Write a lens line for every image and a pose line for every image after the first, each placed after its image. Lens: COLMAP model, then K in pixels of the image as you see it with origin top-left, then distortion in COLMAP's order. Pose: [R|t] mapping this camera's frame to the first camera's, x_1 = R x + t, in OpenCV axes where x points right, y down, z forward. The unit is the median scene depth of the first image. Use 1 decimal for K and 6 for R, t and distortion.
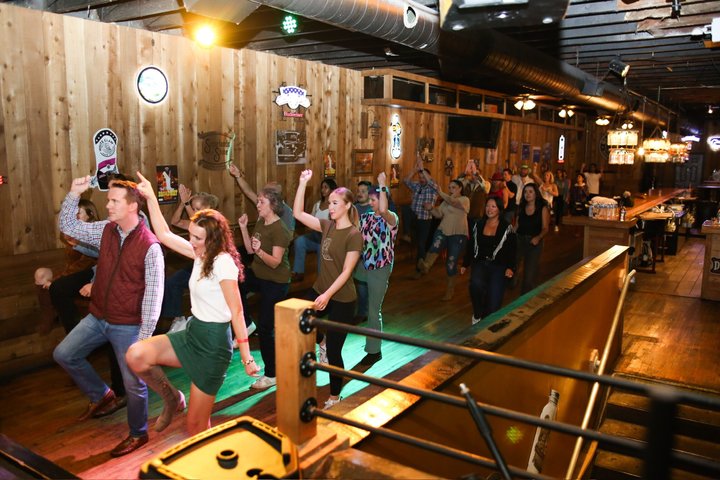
lens RADIAL K [[585.9, 0, 360.1], [0, 585.9, 237.6], [0, 0, 1]] dist [-0.092860, 0.091618]
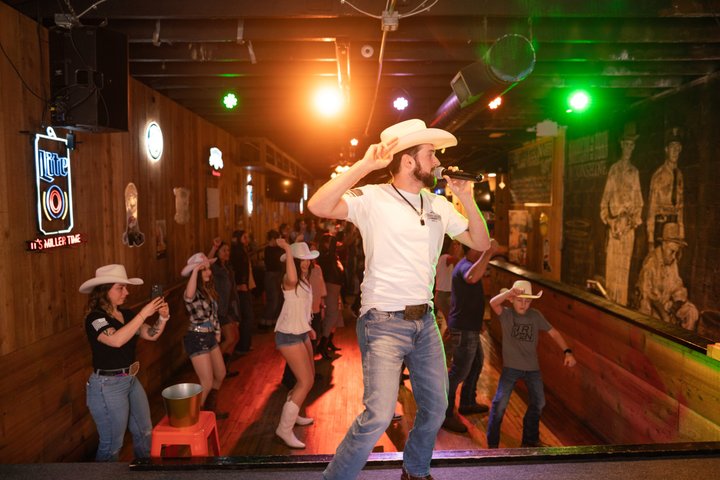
lens RADIAL K [[494.7, 0, 358.4], [0, 494.7, 243.4], [0, 0, 1]] dist [-0.039081, 0.033167]
pose [[0.816550, -0.059798, 0.574169, -0.573923], [0.102357, 0.993858, -0.042059, -0.013092], [-0.568128, 0.093113, 0.817656, 0.107431]]
